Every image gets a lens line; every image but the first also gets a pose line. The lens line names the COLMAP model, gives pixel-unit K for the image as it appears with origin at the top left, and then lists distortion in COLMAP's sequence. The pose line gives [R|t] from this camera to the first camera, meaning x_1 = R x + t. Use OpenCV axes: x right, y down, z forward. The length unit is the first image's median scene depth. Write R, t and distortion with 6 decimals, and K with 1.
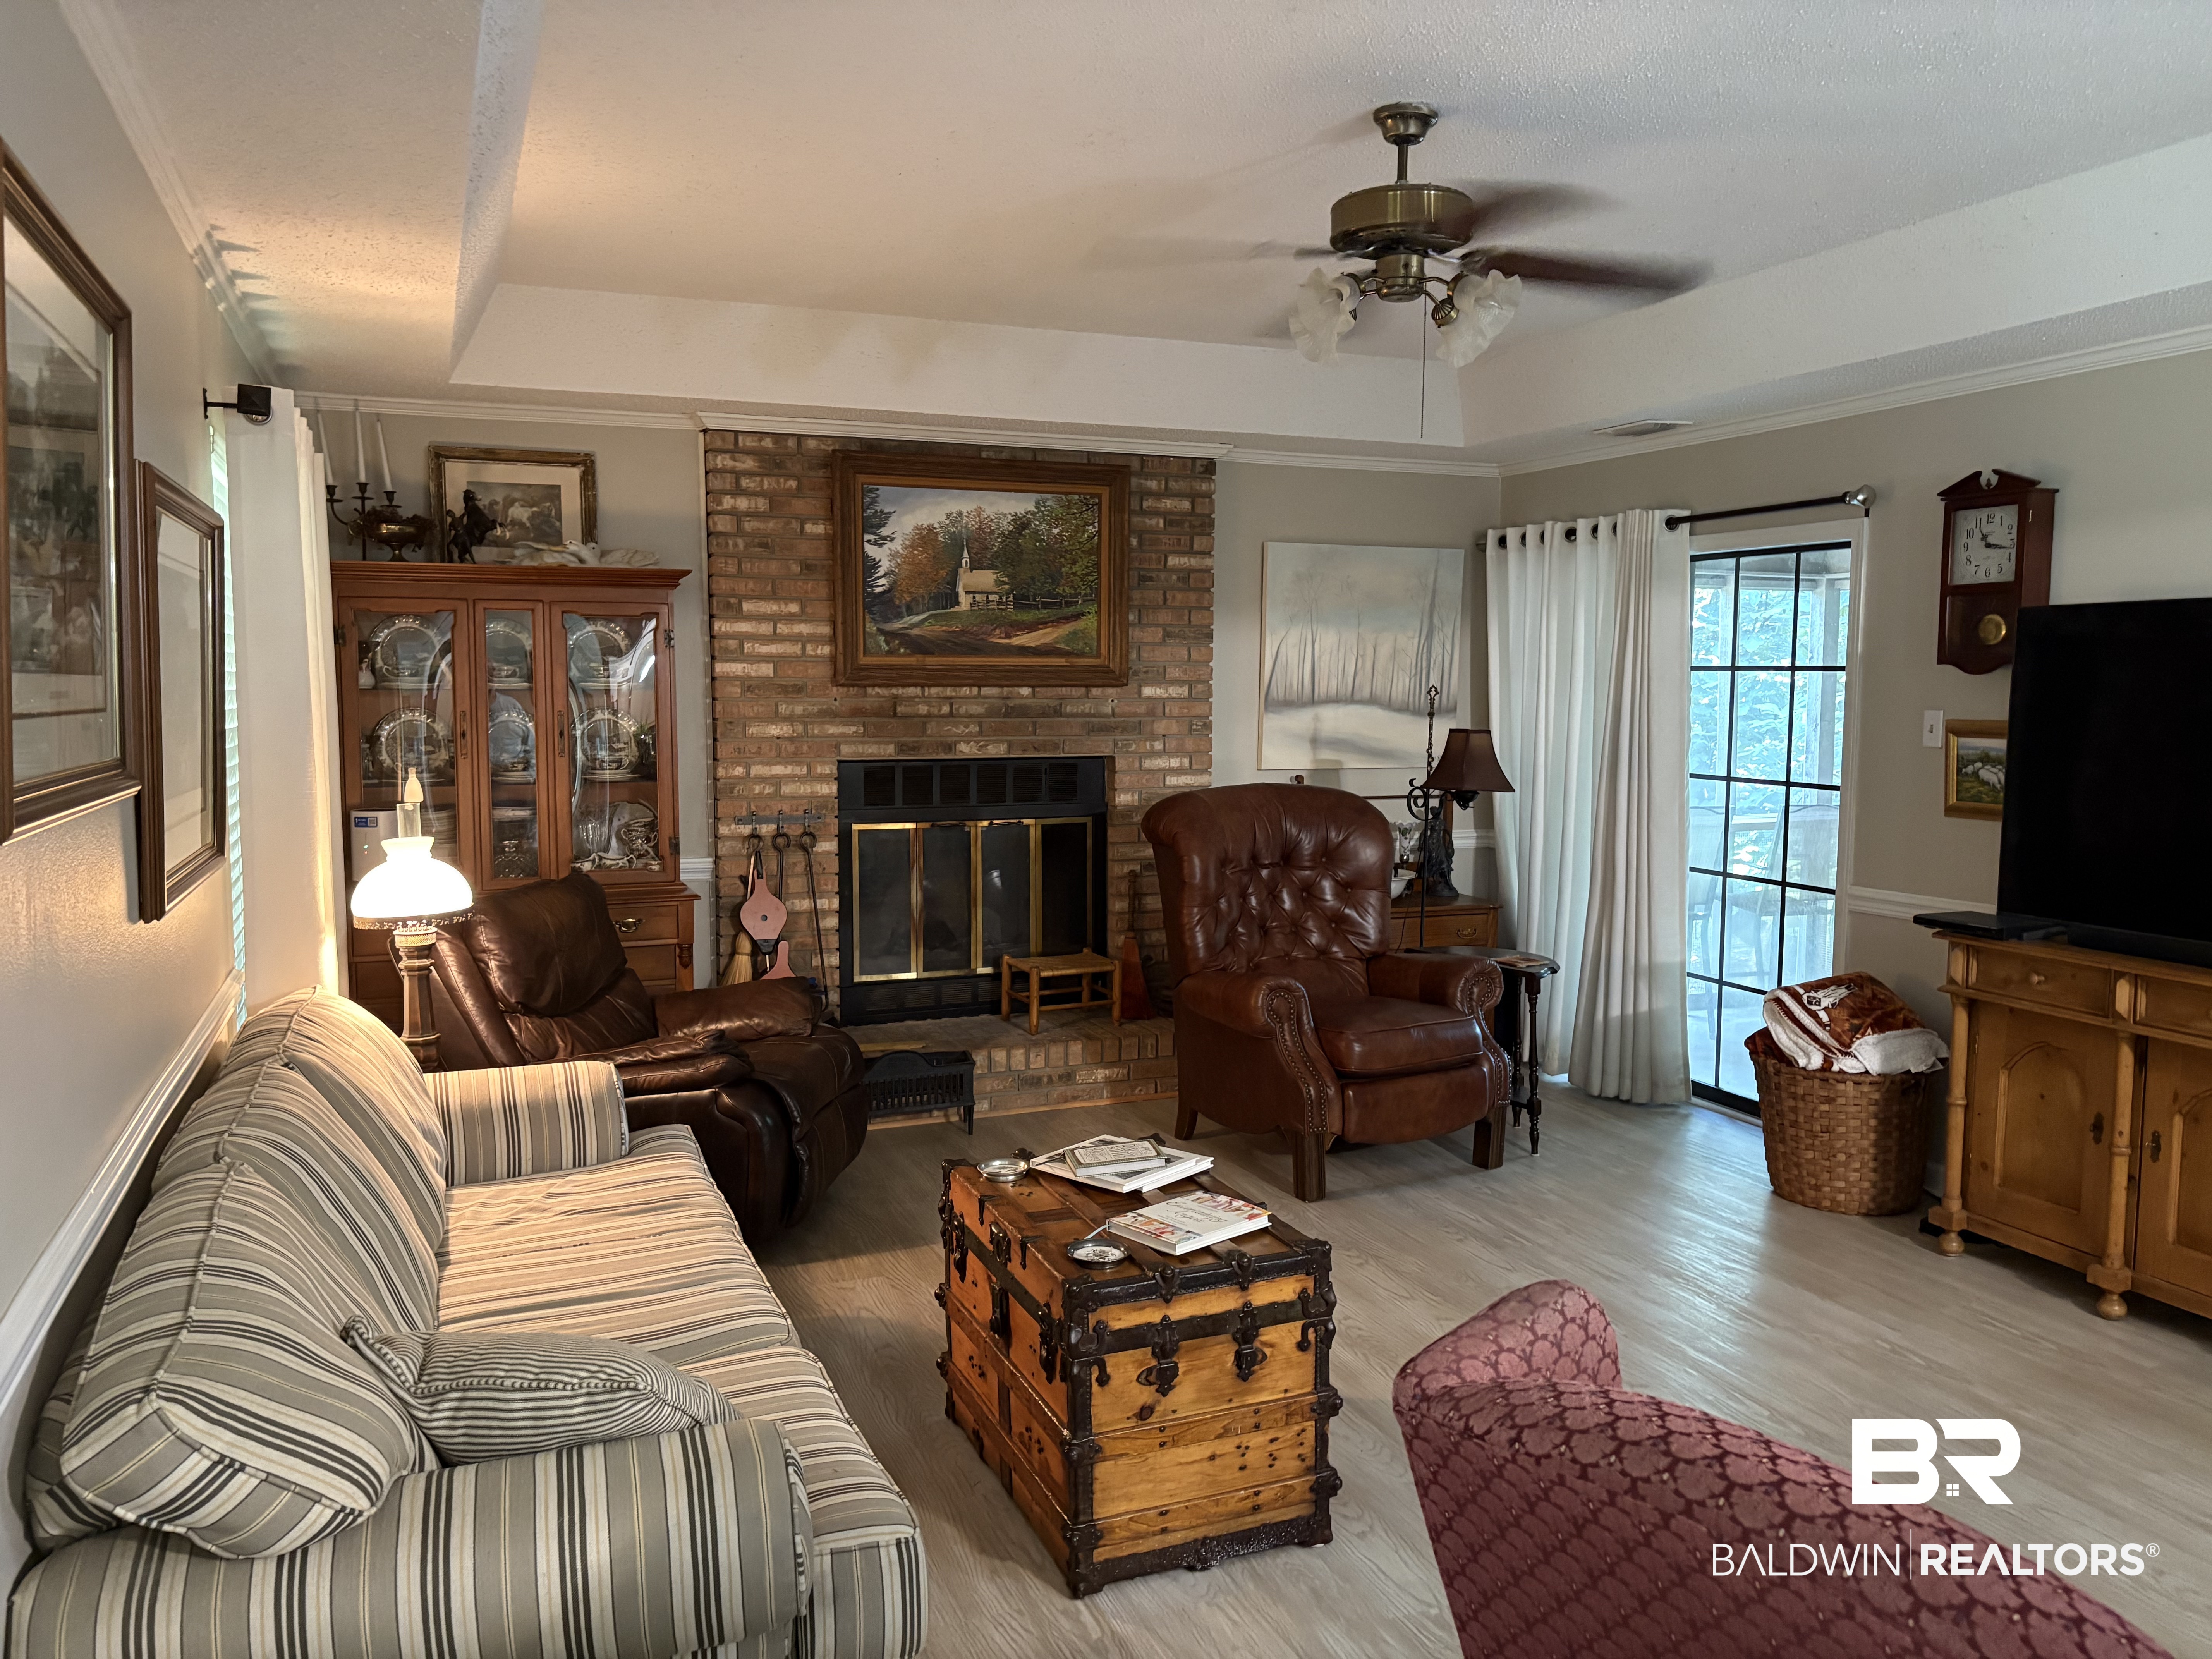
lens RADIAL K [[1680.8, 0, 1119.3], [0, 1680.8, 836.1], [0, 0, 1]] dist [0.052585, -0.064009]
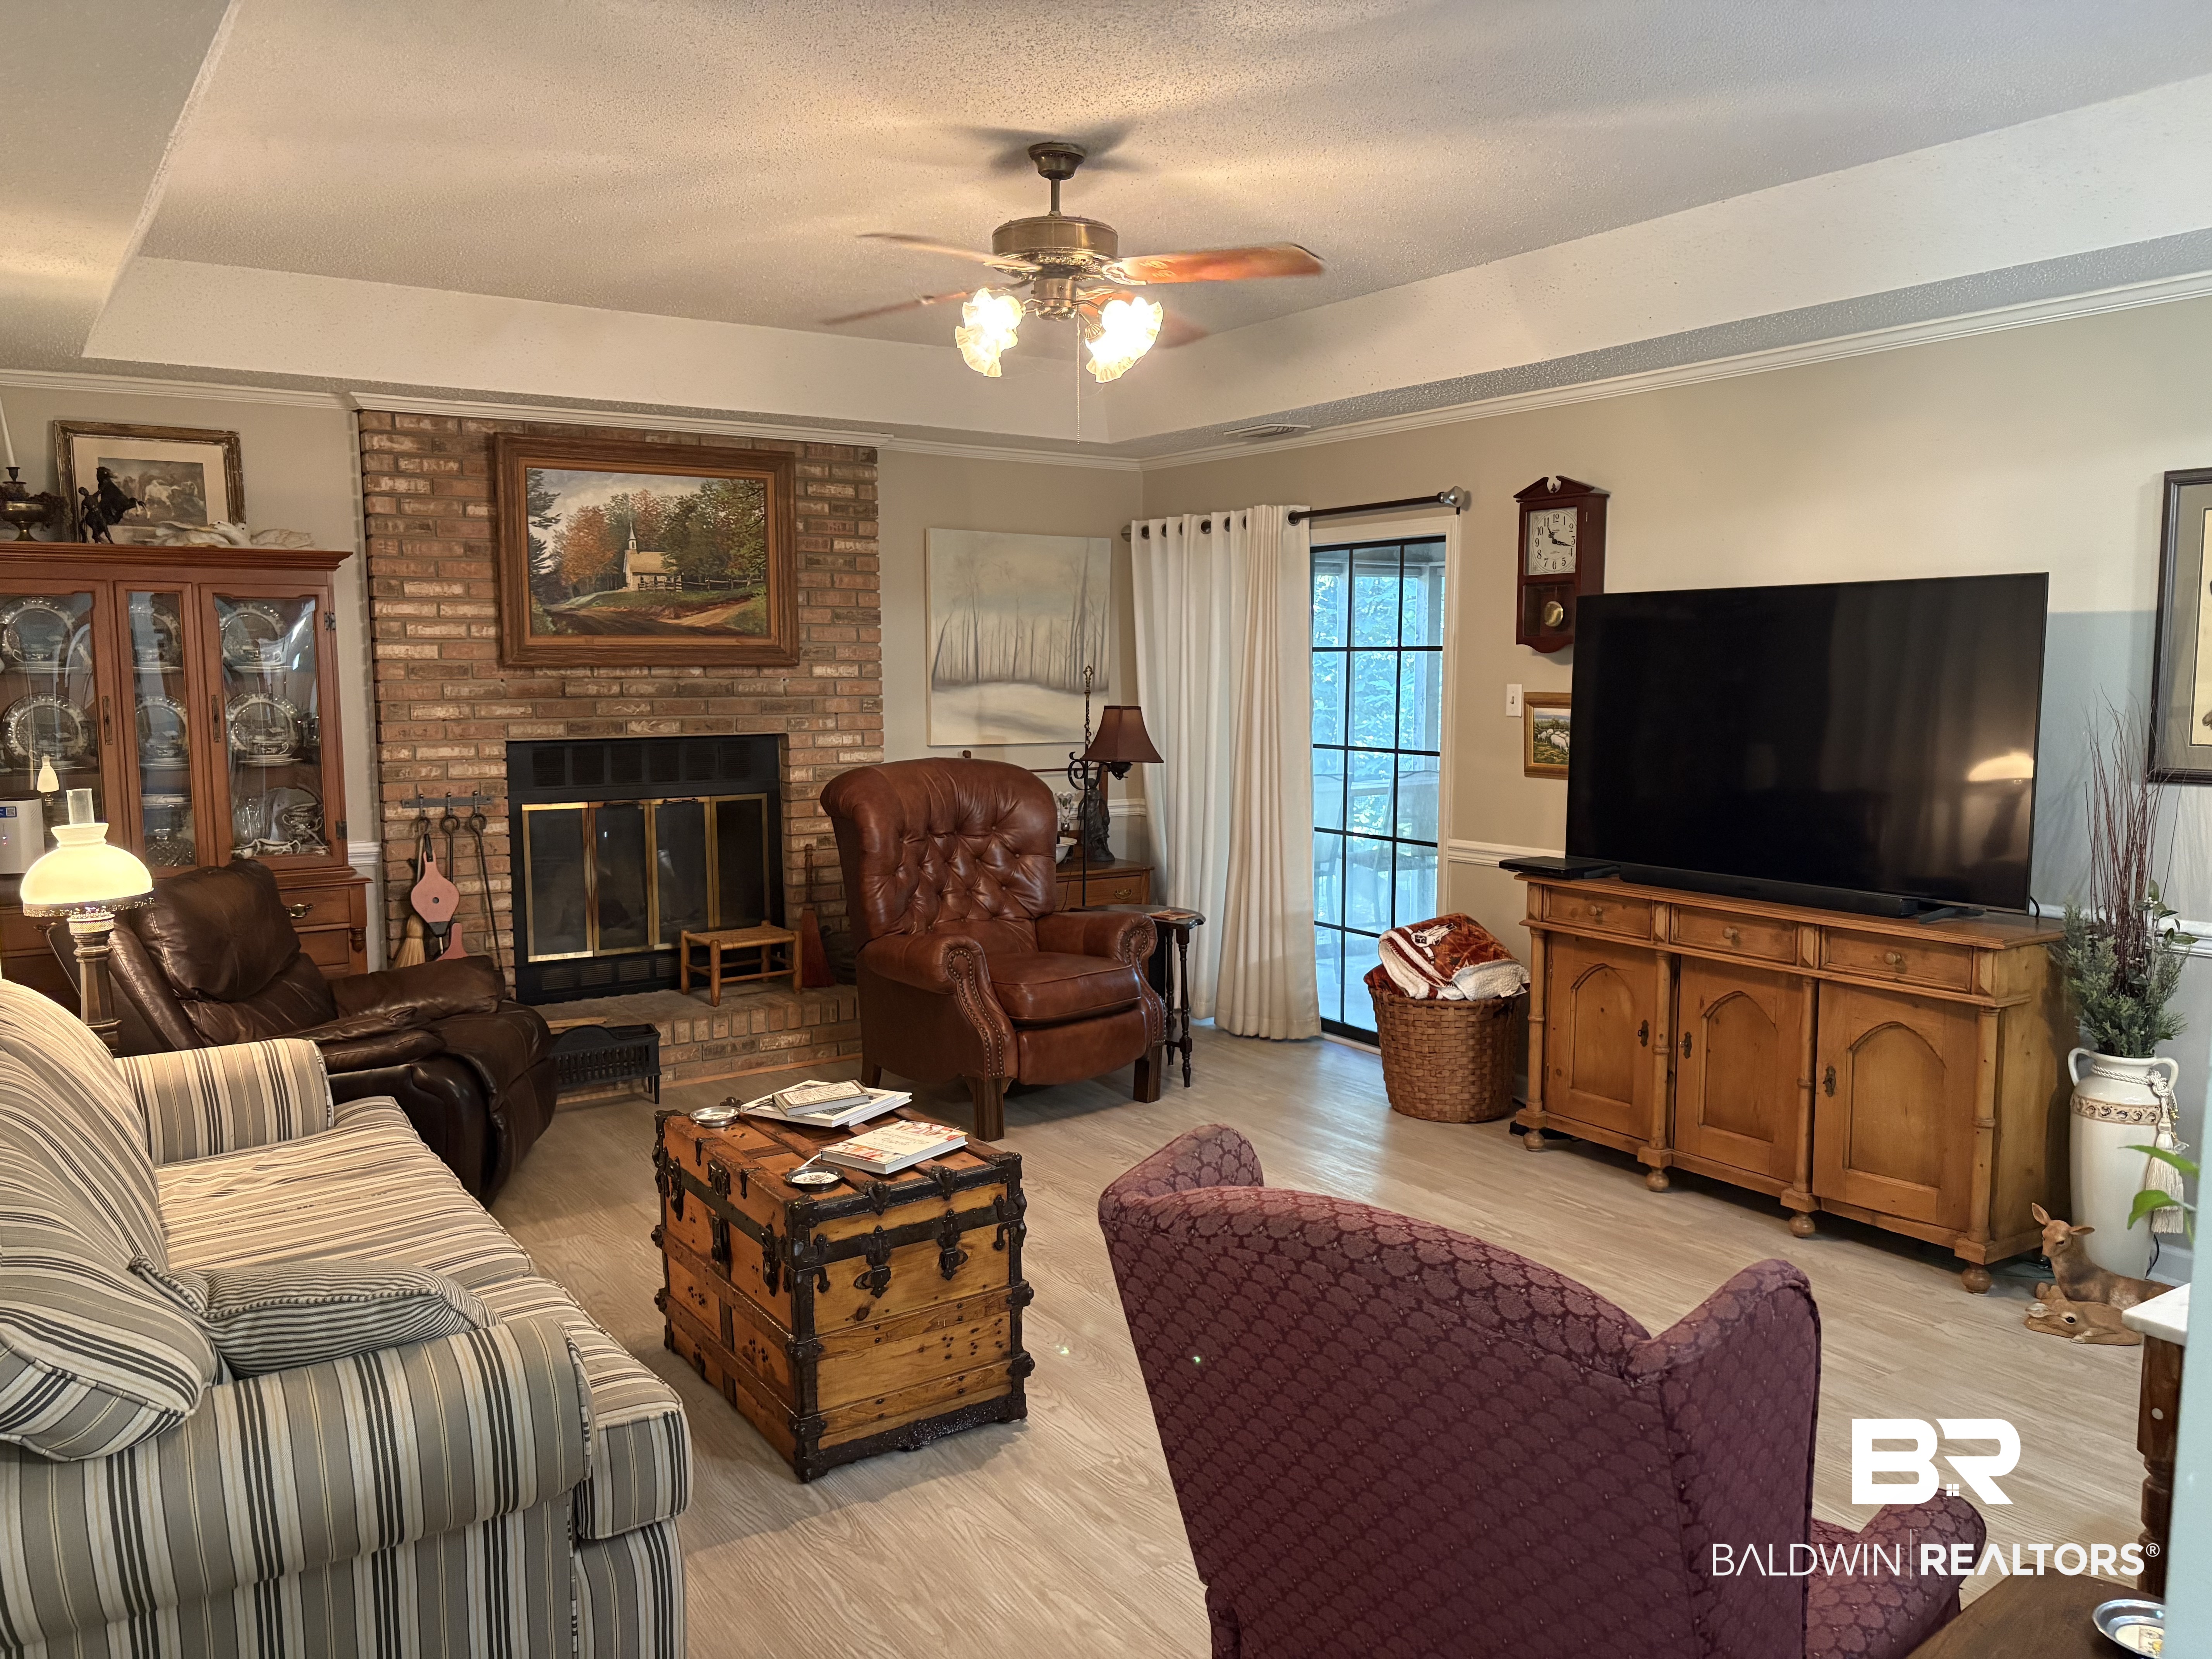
lens RADIAL K [[1680.8, 0, 1103.5], [0, 1680.8, 851.1], [0, 0, 1]] dist [0.052585, -0.064009]
pose [[0.980164, -0.027382, 0.196286, -0.022221], [0.023222, 0.999455, 0.023462, 0.005897], [-0.196821, -0.018438, 0.980266, -0.073299]]
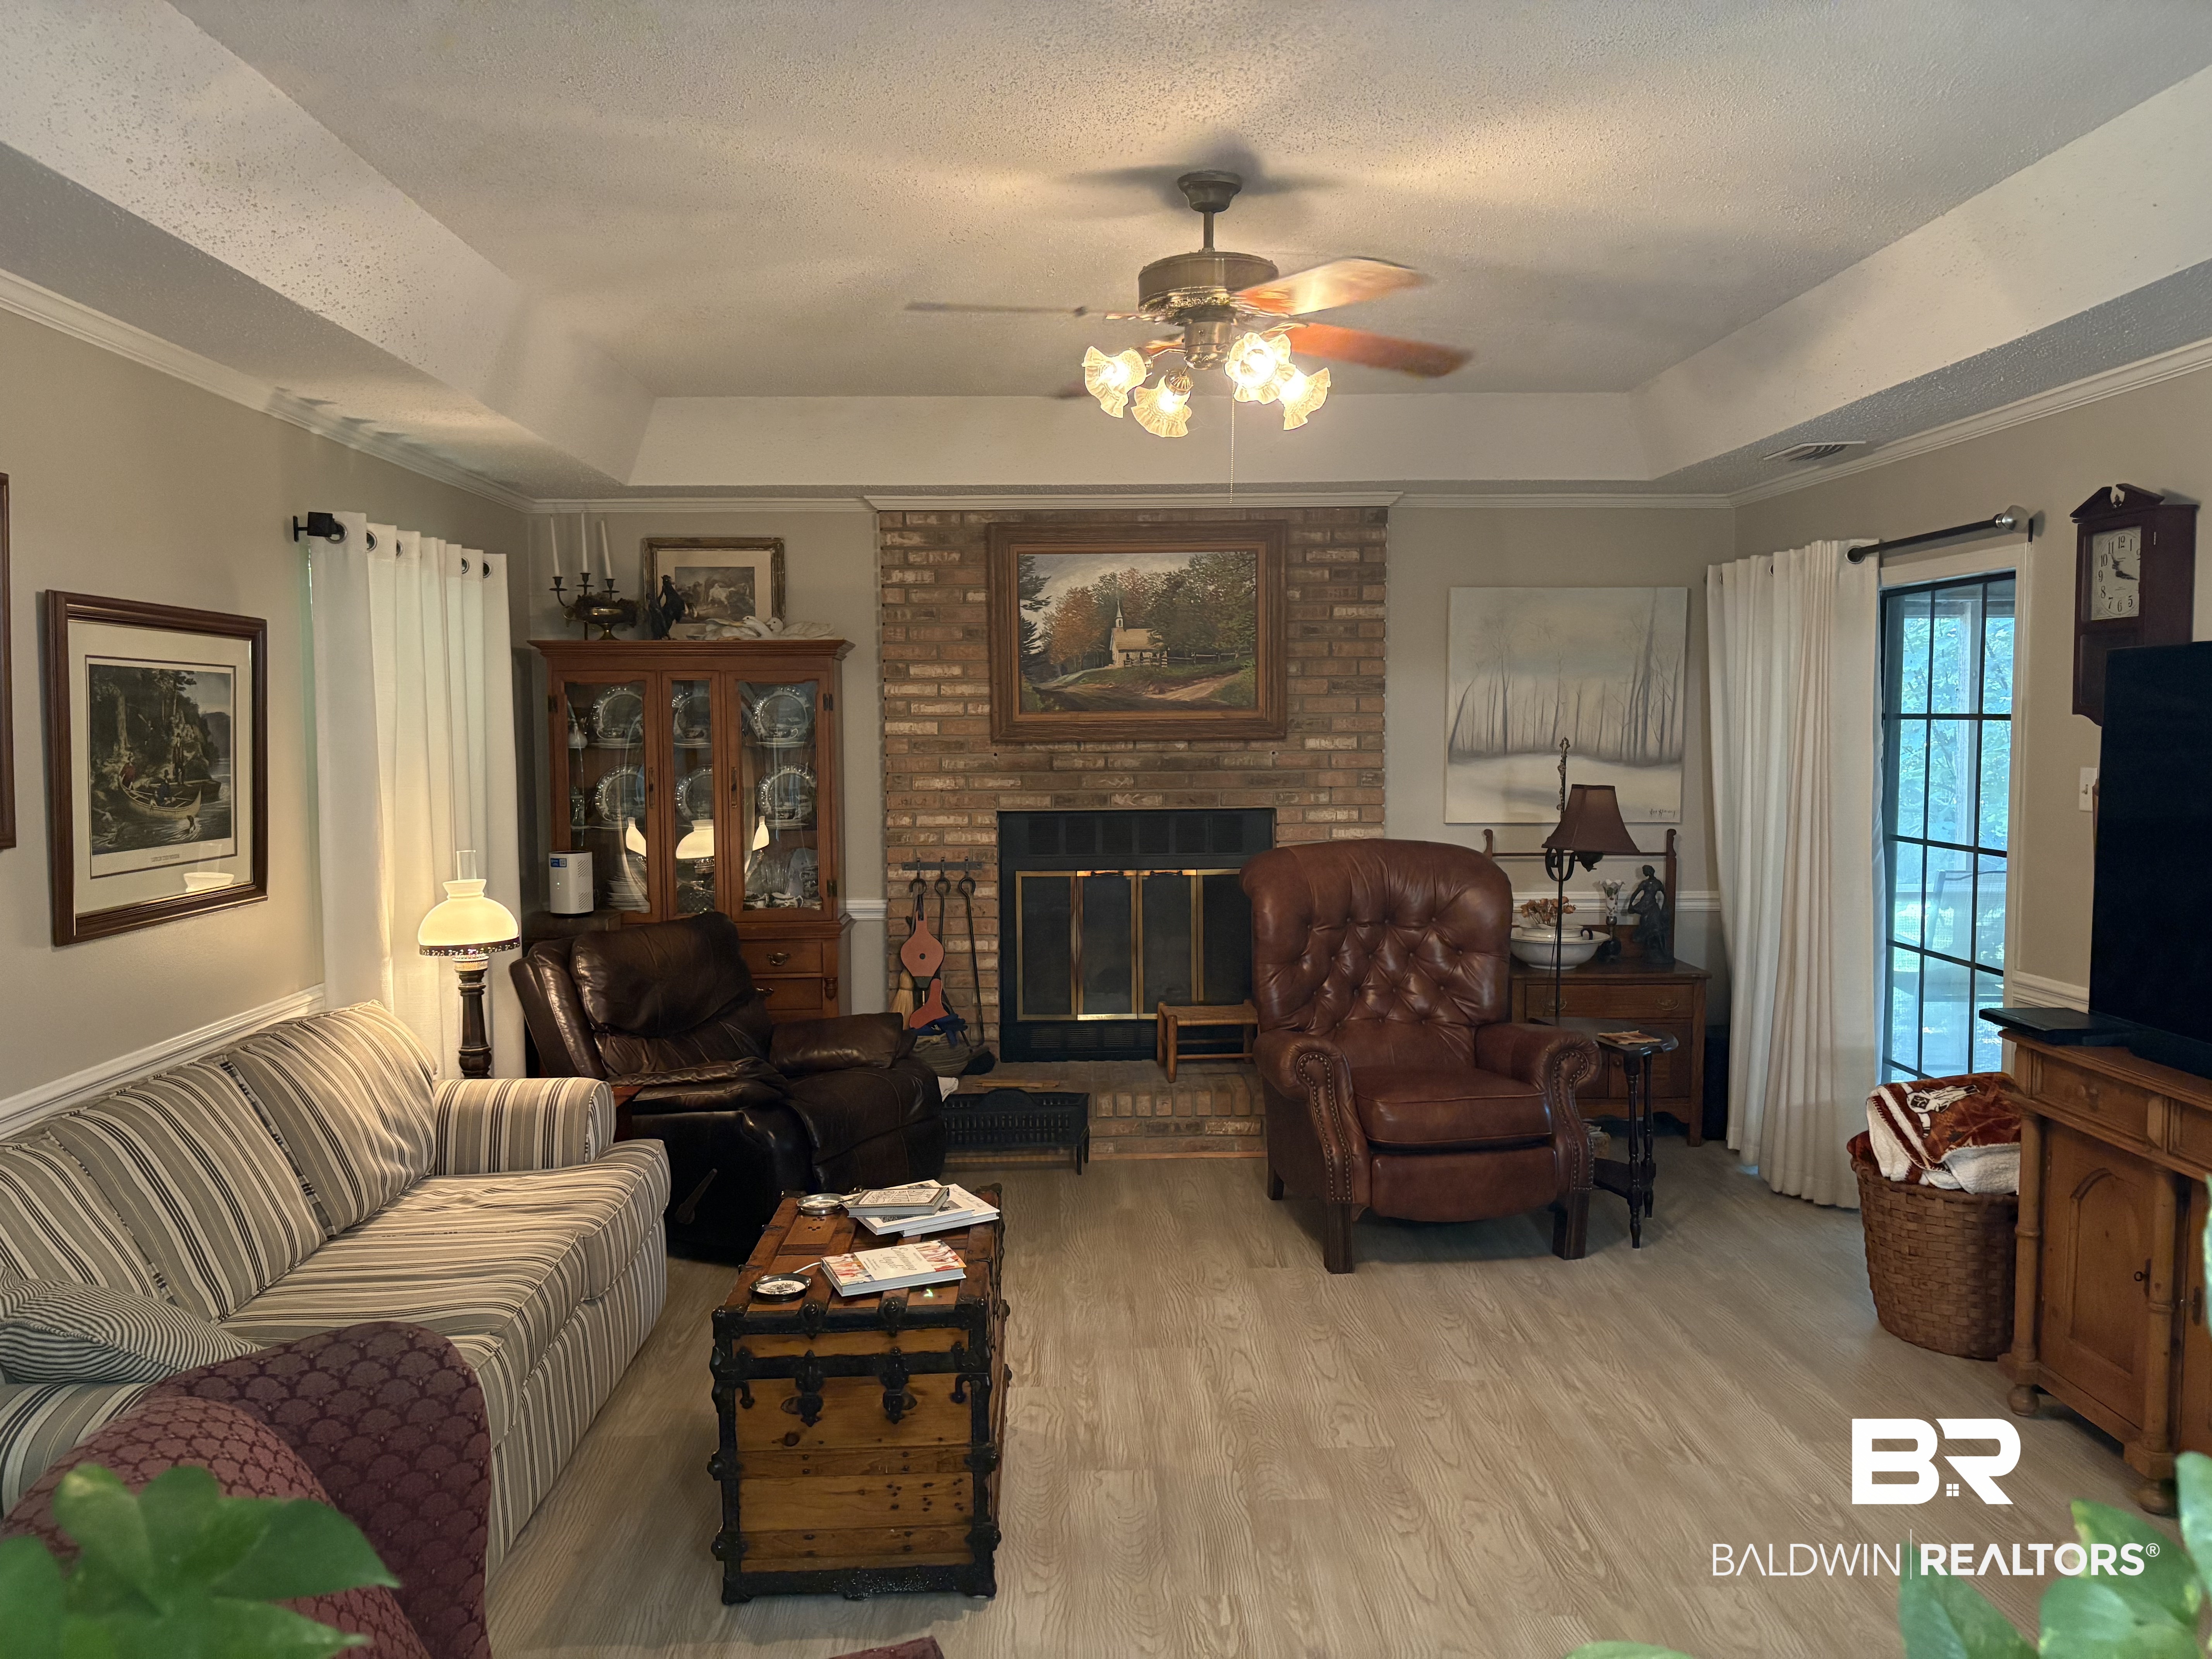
lens RADIAL K [[1680.8, 0, 1092.9], [0, 1680.8, 844.7], [0, 0, 1]] dist [0.052585, -0.064009]
pose [[0.935283, 0.016503, -0.353515, 0.321416], [-0.022291, 0.999676, -0.012305, -0.014867], [0.353197, 0.019389, 0.935348, 0.033408]]
